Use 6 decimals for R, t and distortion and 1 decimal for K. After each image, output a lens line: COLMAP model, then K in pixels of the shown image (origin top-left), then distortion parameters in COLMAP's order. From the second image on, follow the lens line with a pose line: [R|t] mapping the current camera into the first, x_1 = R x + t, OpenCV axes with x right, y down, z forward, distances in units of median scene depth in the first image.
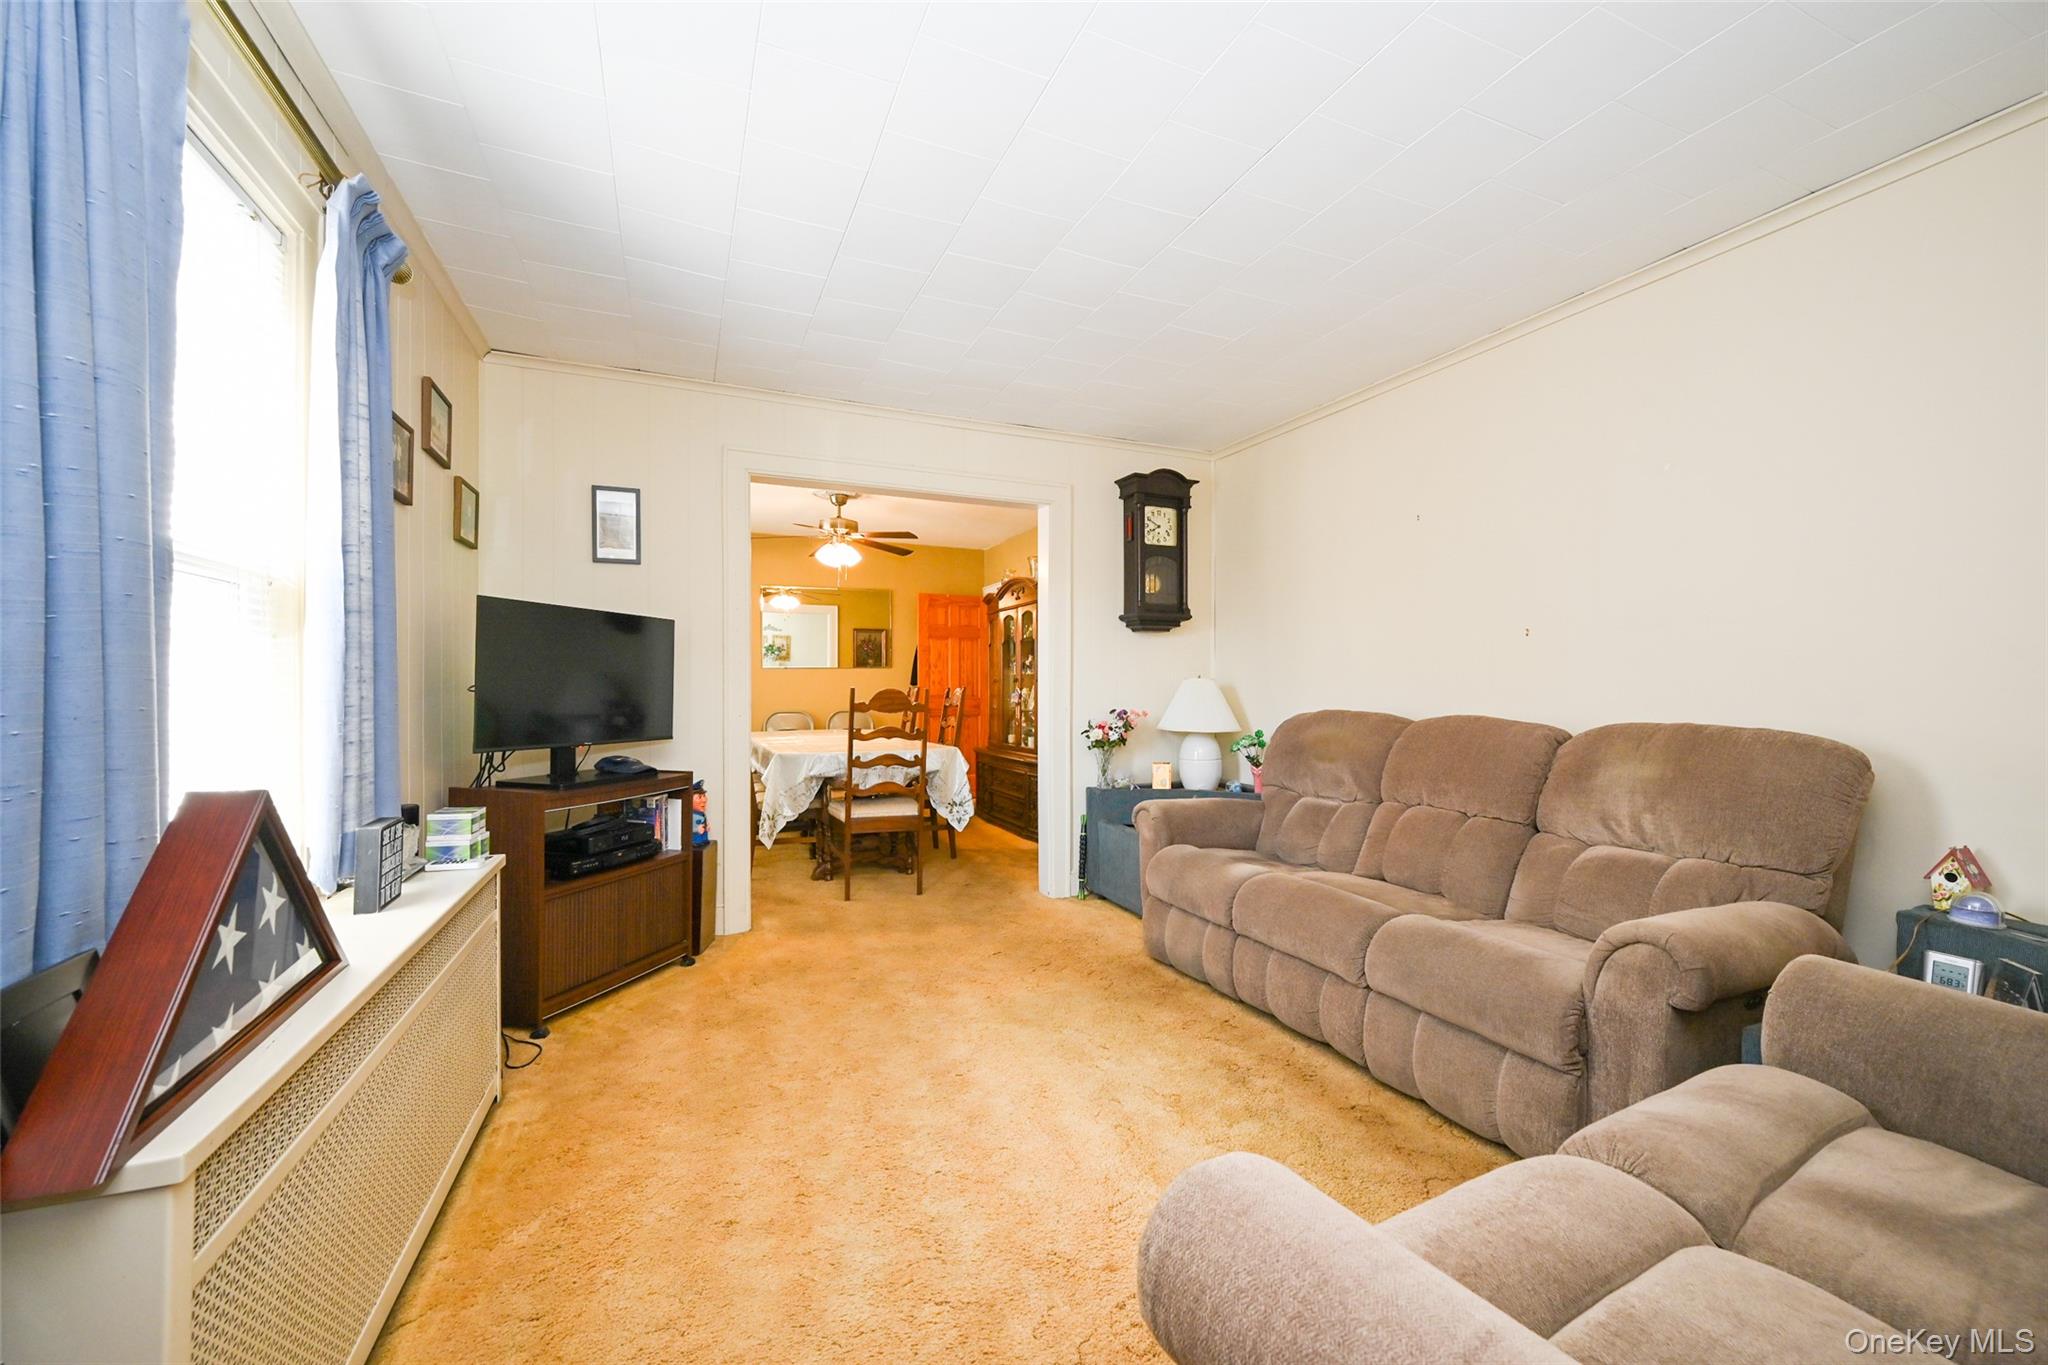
lens RADIAL K [[802.8, 0, 1024.0], [0, 802.8, 682.5], [0, 0, 1]] dist [-0.000592, -0.000167]
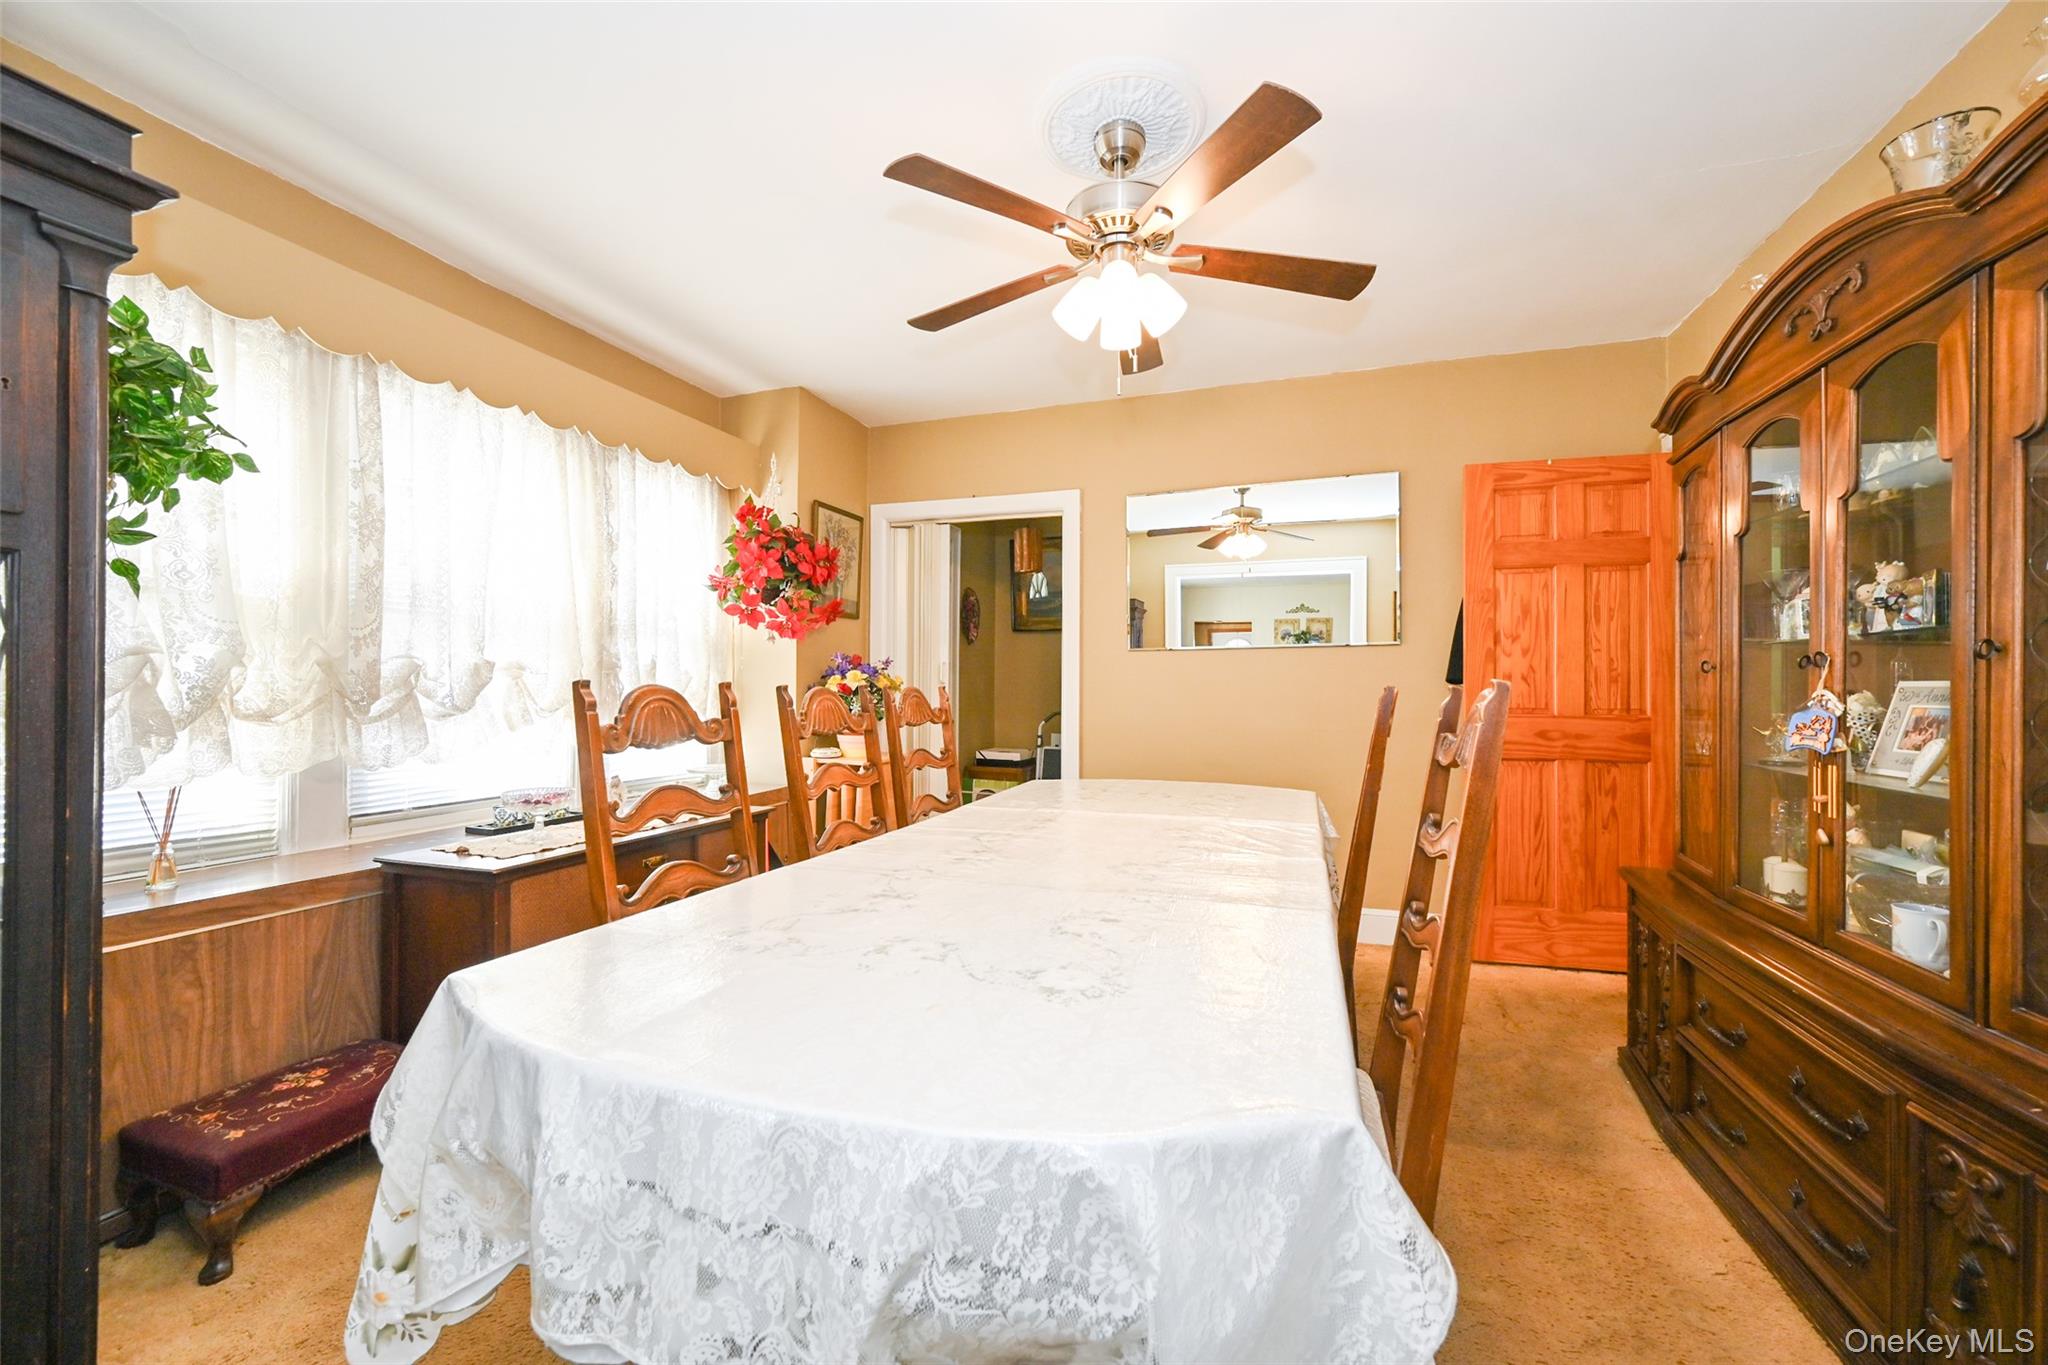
lens RADIAL K [[802.8, 0, 1024.0], [0, 802.8, 682.5], [0, 0, 1]] dist [-0.000592, -0.000167]
pose [[0.739204, -0.003389, -0.673473, -0.018799], [0.001274, 0.999993, -0.003634, 0.003947], [0.673480, 0.001828, 0.739203, 0.527615]]
